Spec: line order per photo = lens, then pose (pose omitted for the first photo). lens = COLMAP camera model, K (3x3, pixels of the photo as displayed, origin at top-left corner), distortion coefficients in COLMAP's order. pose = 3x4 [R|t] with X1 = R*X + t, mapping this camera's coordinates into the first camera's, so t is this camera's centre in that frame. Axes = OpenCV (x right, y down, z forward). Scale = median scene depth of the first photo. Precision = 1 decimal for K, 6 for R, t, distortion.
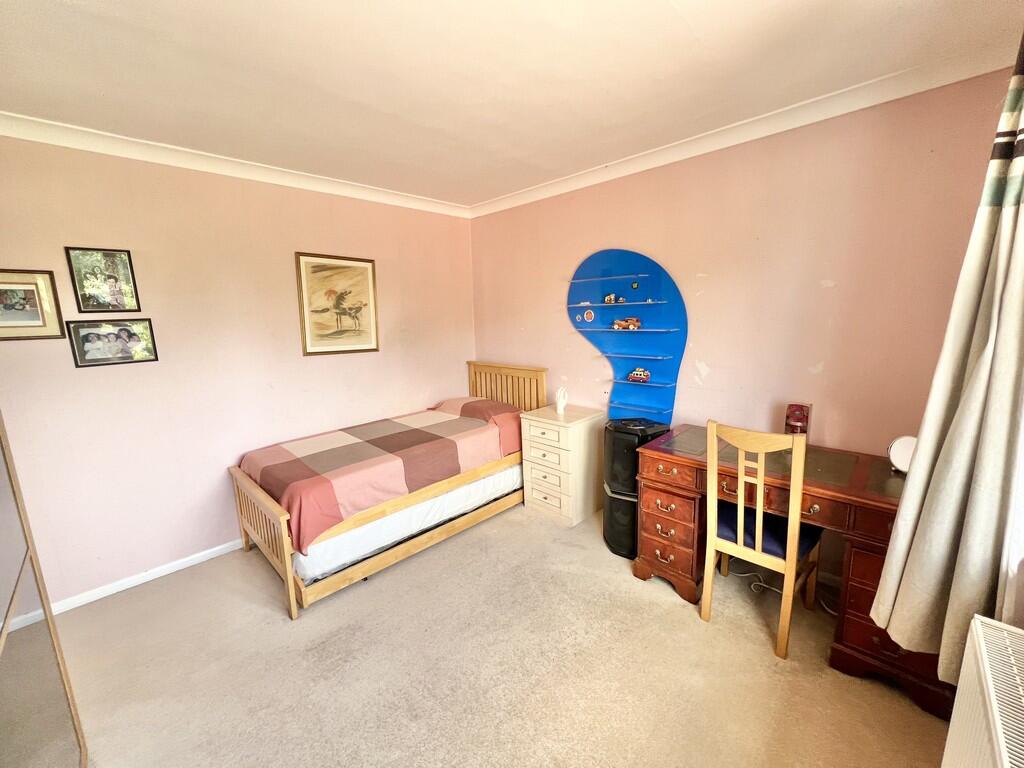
lens RADIAL K [[406.2, 0, 512.0], [0, 406.2, 384.0], [0, 0, 1]] dist [-0.000763, -0.000367]
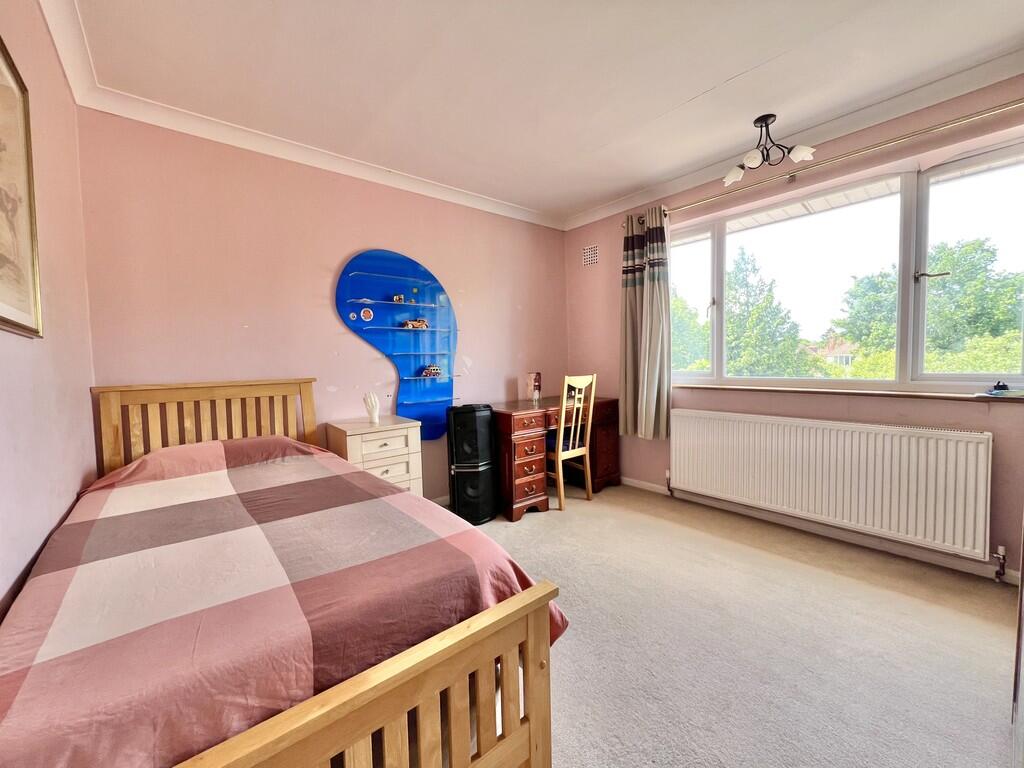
lens RADIAL K [[414.6, 0, 512.0], [0, 414.6, 384.0], [0, 0, 1]] dist [-0.001044, -0.000042]
pose [[0.106841, -0.035509, 0.993642, -0.761147], [0.189252, 0.981818, 0.014738, 0.036567], [-0.976099, 0.186474, 0.111619, 0.648514]]
